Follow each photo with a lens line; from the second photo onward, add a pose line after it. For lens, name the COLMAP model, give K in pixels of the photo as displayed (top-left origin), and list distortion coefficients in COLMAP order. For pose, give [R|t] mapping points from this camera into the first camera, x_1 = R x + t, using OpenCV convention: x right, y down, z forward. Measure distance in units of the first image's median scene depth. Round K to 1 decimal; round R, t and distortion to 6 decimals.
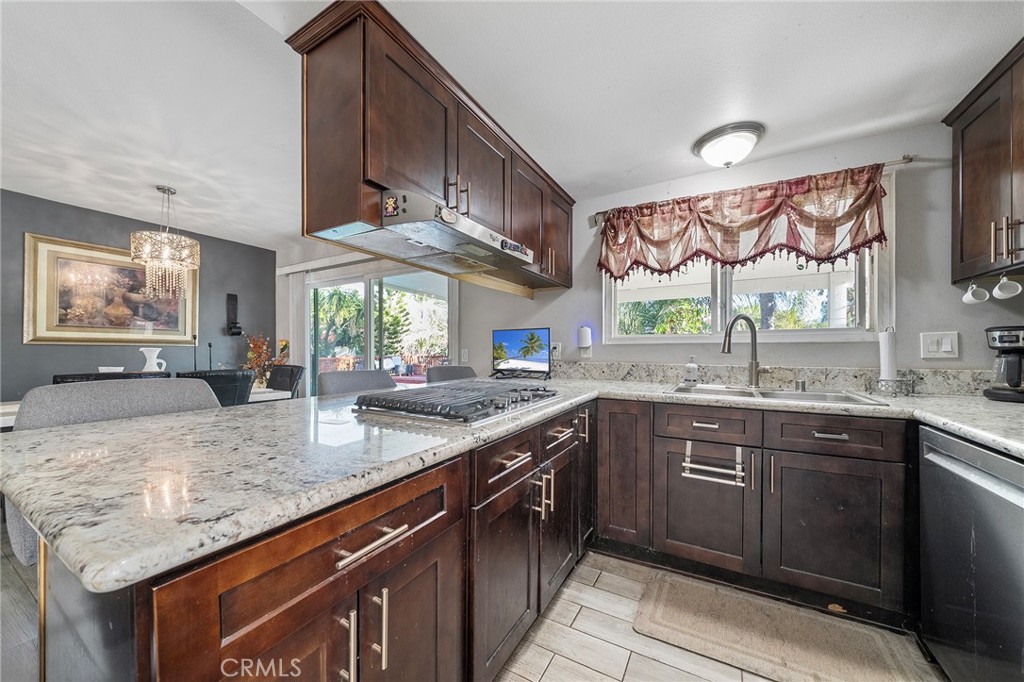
lens RADIAL K [[369.4, 0, 508.5], [0, 369.4, 346.1], [0, 0, 1]] dist [-0.001923, -0.000002]
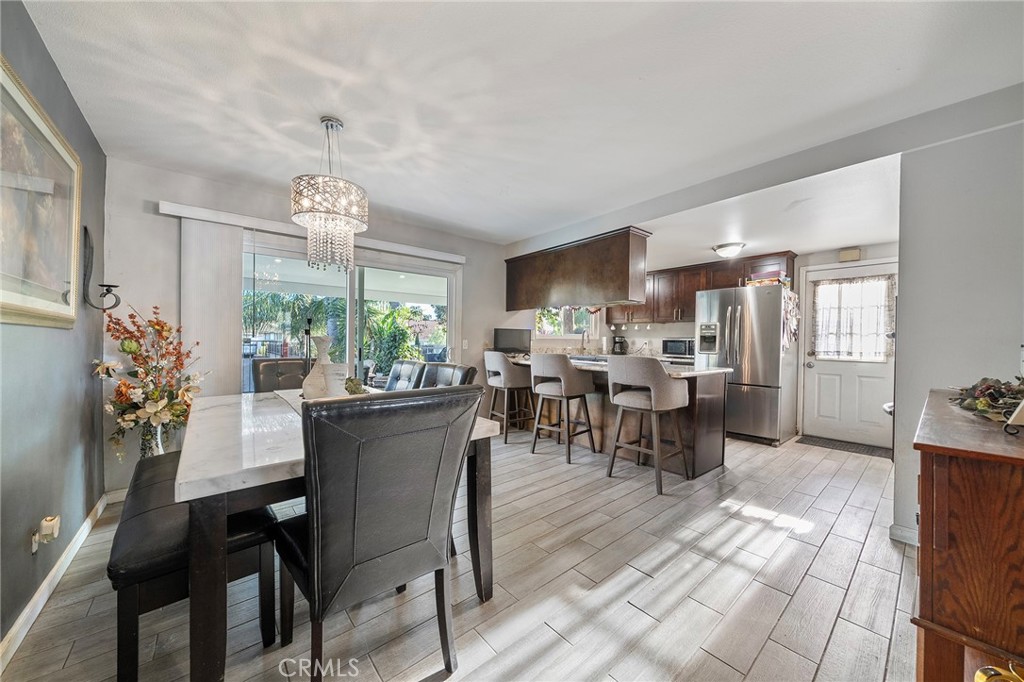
lens RADIAL K [[362.8, 0, 512.1], [0, 362.8, 344.1], [0, 0, 1]] dist [-0.000206, -0.000152]
pose [[0.331980, -0.001587, 0.943285, -1.660248], [-0.009223, 0.999945, 0.004928, 0.016718], [-0.943241, -0.010336, 0.331947, 0.452048]]
